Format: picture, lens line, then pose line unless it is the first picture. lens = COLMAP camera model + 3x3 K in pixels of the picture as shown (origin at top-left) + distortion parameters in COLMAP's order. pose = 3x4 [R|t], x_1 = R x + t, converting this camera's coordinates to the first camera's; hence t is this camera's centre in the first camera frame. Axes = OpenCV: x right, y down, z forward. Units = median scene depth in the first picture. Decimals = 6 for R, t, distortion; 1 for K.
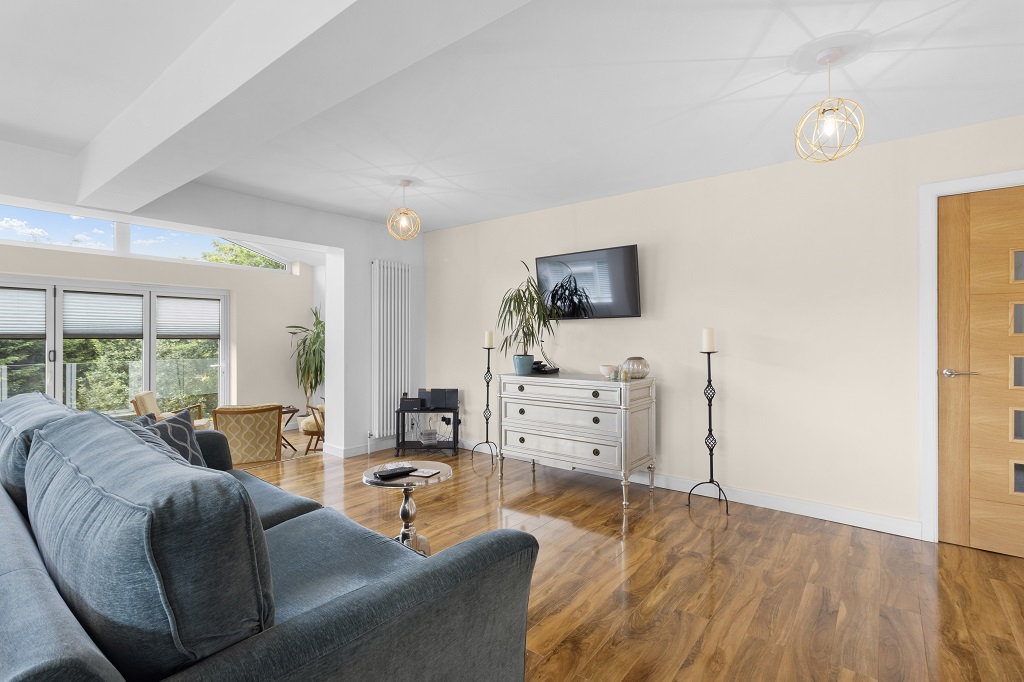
lens RADIAL K [[477.0, 0, 525.3], [0, 477.0, 337.1], [0, 0, 1]] dist [0.000173, -0.000205]
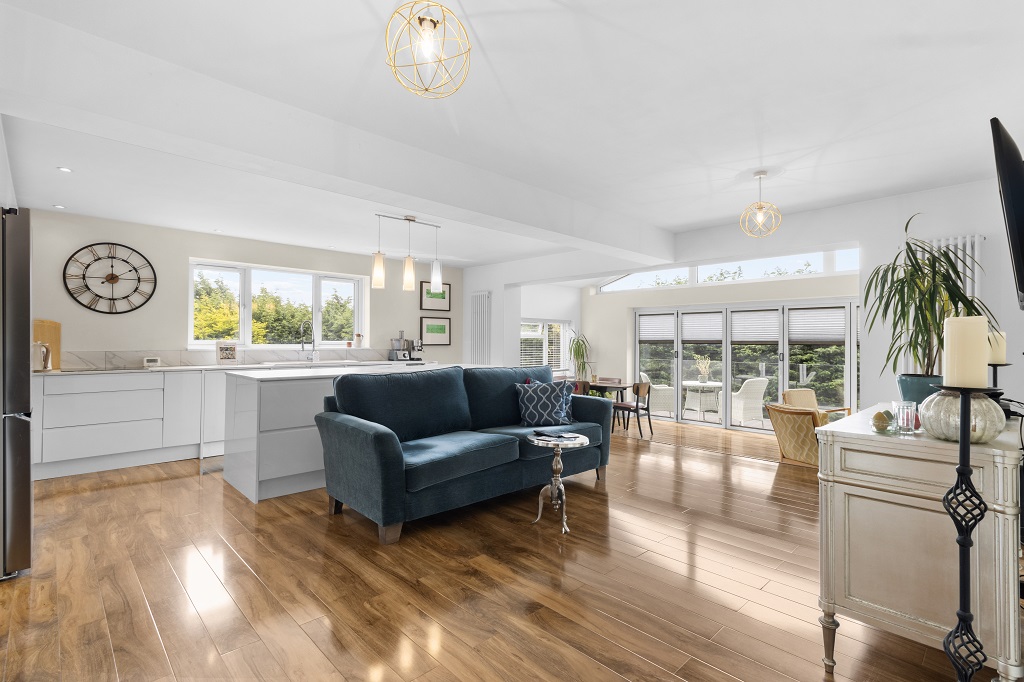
lens RADIAL K [[477.0, 0, 521.3], [0, 477.0, 338.1], [0, 0, 1]] dist [0.000173, -0.000205]
pose [[-0.142336, -0.008349, -0.989783, 0.686302], [-0.007568, 0.999944, -0.007346, 0.001086], [0.989789, 0.006445, -0.142391, 0.650315]]
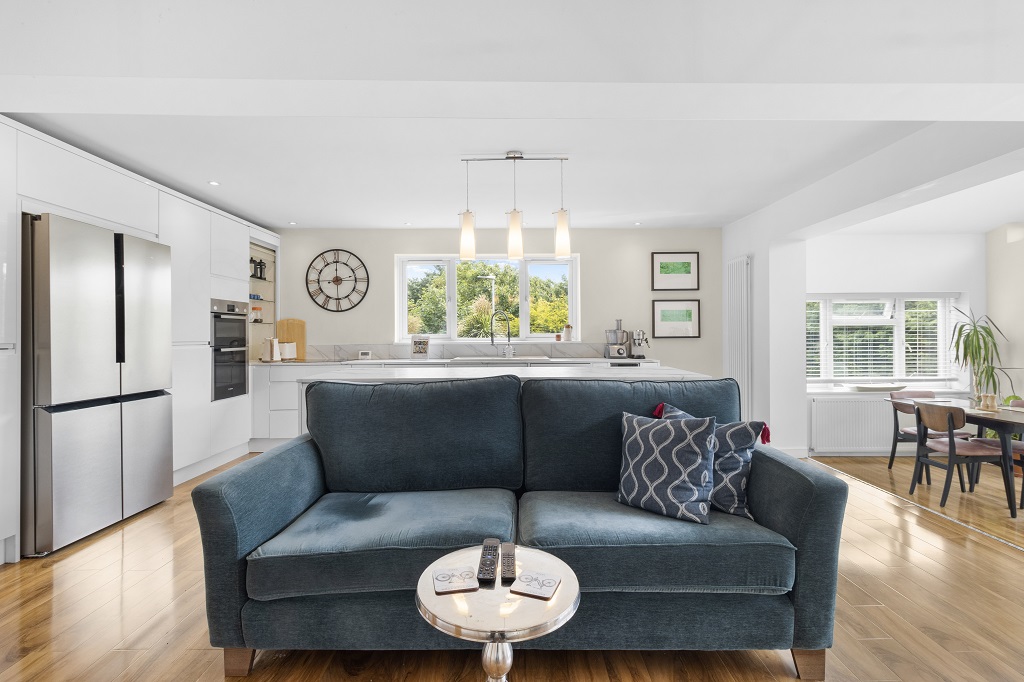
lens RADIAL K [[477.0, 0, 518.9], [0, 477.0, 335.5], [0, 0, 1]] dist [0.000173, -0.000205]
pose [[-0.782722, 0.008105, -0.622318, 0.041807], [0.005115, 0.999965, 0.006589, -0.000273], [0.622350, 0.001974, -0.782737, 0.857200]]
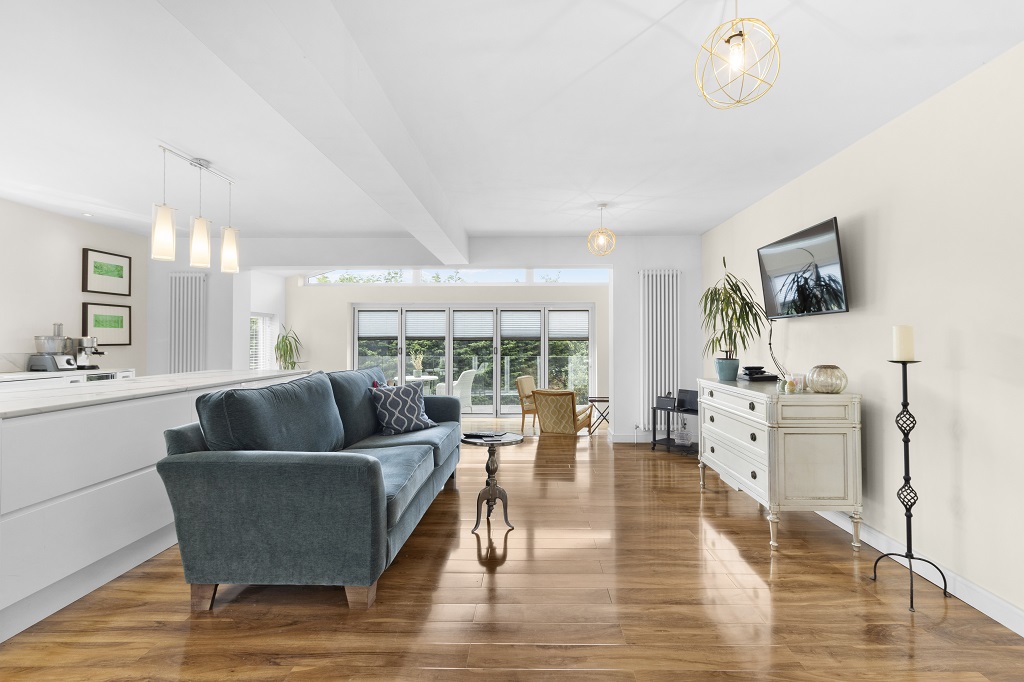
lens RADIAL K [[477.0, 0, 521.0], [0, 477.0, 334.8], [0, 0, 1]] dist [0.000173, -0.000205]
pose [[0.591103, -0.007370, -0.806562, 0.540507], [-0.000852, 0.999952, -0.009762, 0.001093], [0.806595, 0.006458, 0.591069, 0.151185]]
